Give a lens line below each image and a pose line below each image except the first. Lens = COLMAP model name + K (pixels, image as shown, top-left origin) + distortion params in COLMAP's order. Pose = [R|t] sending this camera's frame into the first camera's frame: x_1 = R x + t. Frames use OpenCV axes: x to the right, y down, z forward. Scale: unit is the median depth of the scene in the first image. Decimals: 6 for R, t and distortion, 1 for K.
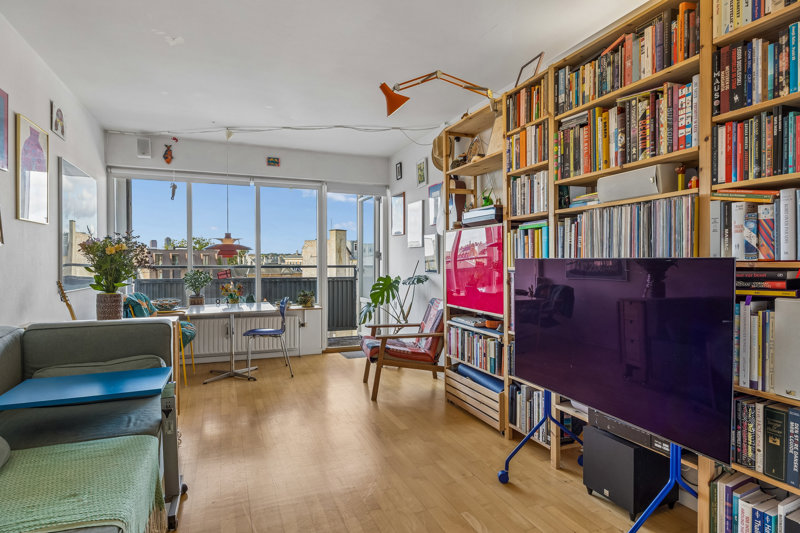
lens RADIAL K [[442.6, 0, 402.6], [0, 442.6, 270.2], [0, 0, 1]] dist [-0.002337, -0.001072]
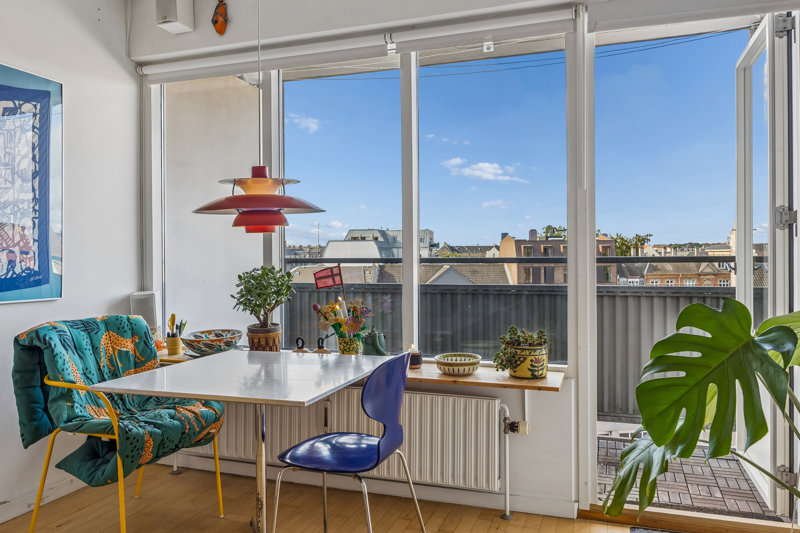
lens RADIAL K [[621.2, 0, 397.4], [0, 621.2, 256.8], [0, 0, 1]] dist [0.003155, -0.001767]
pose [[0.746402, -0.006652, -0.665462, 0.045626], [-0.004769, 0.999871, -0.015344, -0.002113], [0.665478, 0.014626, 0.746274, 0.857690]]
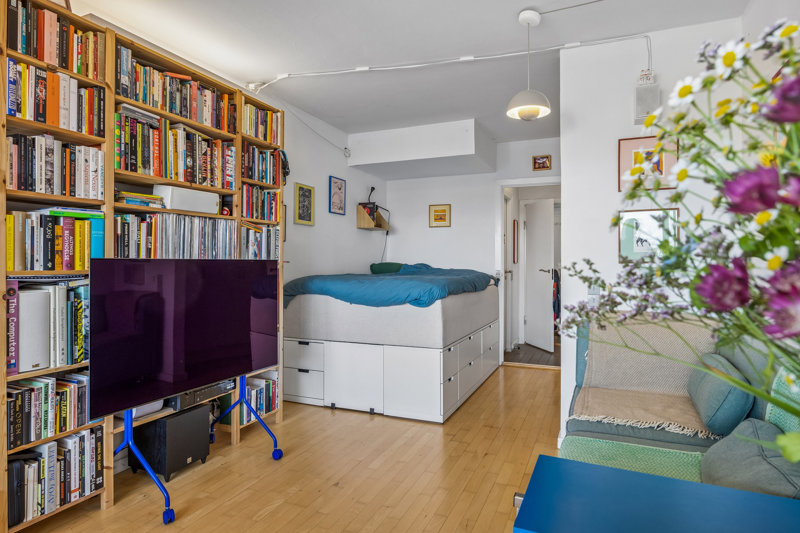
lens RADIAL K [[464.7, 0, 399.9], [0, 464.7, 261.3], [0, 0, 1]] dist [-0.004139, -0.000662]
pose [[-0.699681, -0.000319, 0.714456, -0.465569], [0.013407, 0.999818, 0.013577, -0.017659], [-0.714330, 0.019079, -0.699549, 0.840611]]
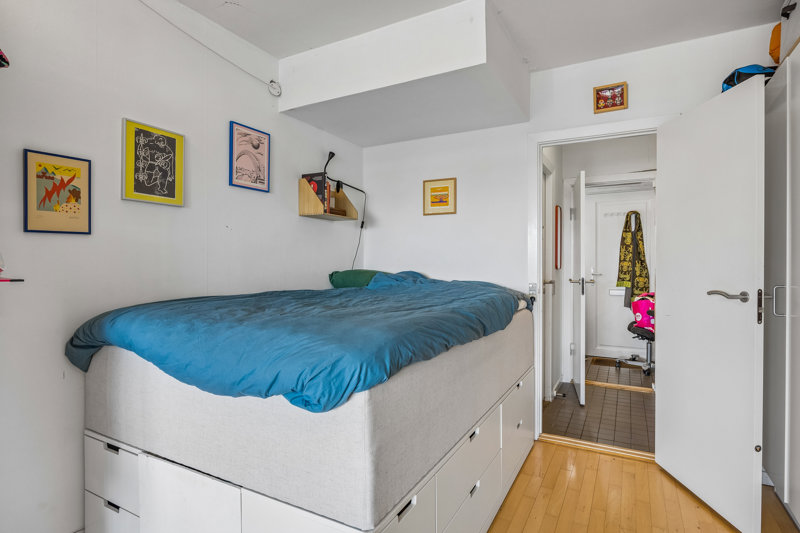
lens RADIAL K [[424.2, 0, 400.4], [0, 424.2, 263.6], [0, 0, 1]] dist [-0.001134, -0.000590]
pose [[-0.629526, -0.004023, 0.776969, -0.105694], [0.016441, 0.999694, 0.018497, -0.021989], [-0.776805, 0.024419, -0.629267, 0.300258]]
